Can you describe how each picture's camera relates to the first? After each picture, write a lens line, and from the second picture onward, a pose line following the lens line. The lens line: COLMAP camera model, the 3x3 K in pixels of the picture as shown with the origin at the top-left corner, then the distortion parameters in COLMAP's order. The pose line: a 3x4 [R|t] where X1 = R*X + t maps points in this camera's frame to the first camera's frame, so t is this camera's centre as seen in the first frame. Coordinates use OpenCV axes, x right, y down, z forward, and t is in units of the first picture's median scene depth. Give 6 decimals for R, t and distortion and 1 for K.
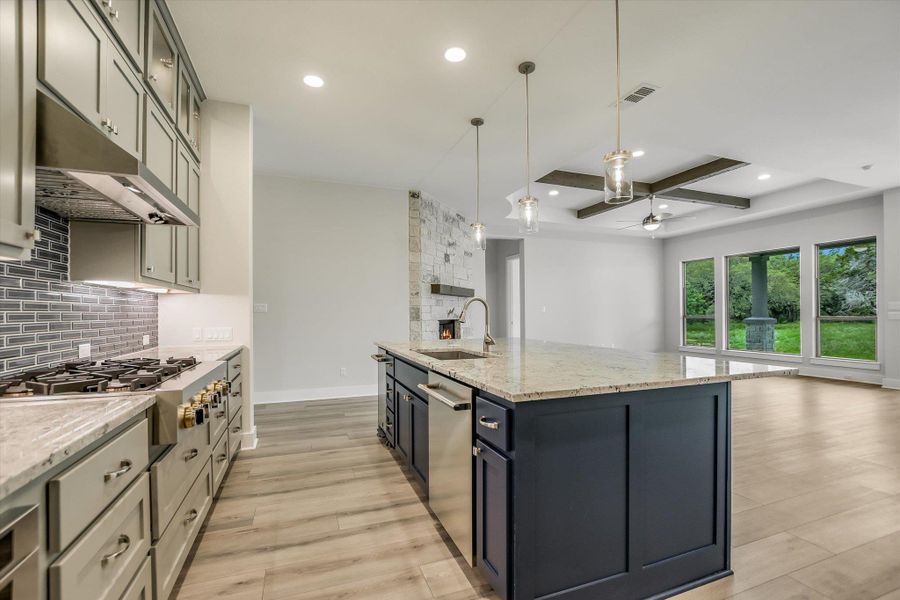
lens RADIAL K [[385.2, 0, 448.0], [0, 385.2, 309.8], [0, 0, 1]] dist [-0.000231, -0.000094]
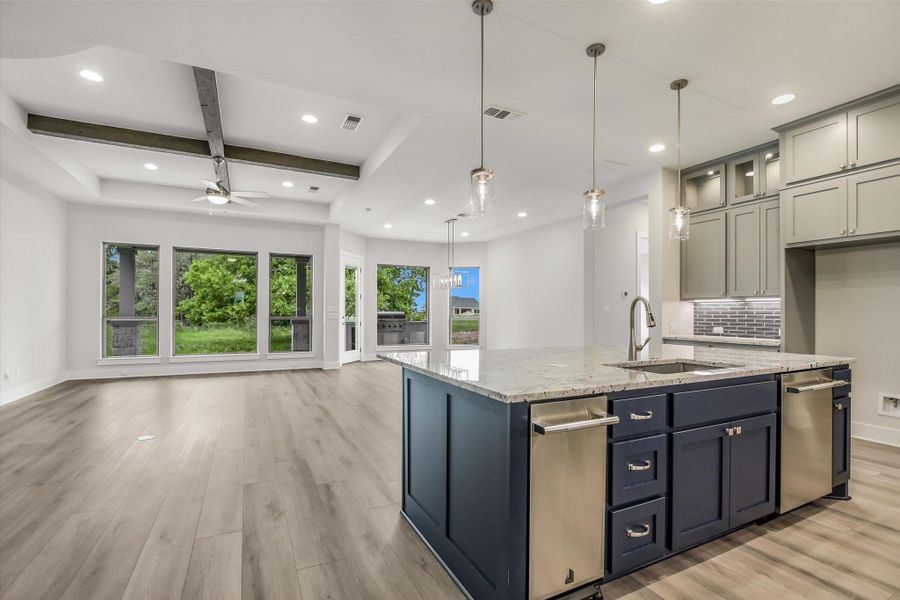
lens RADIAL K [[410.2, 0, 446.1], [0, 410.2, 314.1], [0, 0, 1]] dist [-0.002586, -0.000138]
pose [[-0.096354, 0.000142, 0.995347, -0.309941], [-0.014709, 0.999891, -0.001566, 0.002857], [-0.995238, -0.014792, -0.096342, 0.602298]]
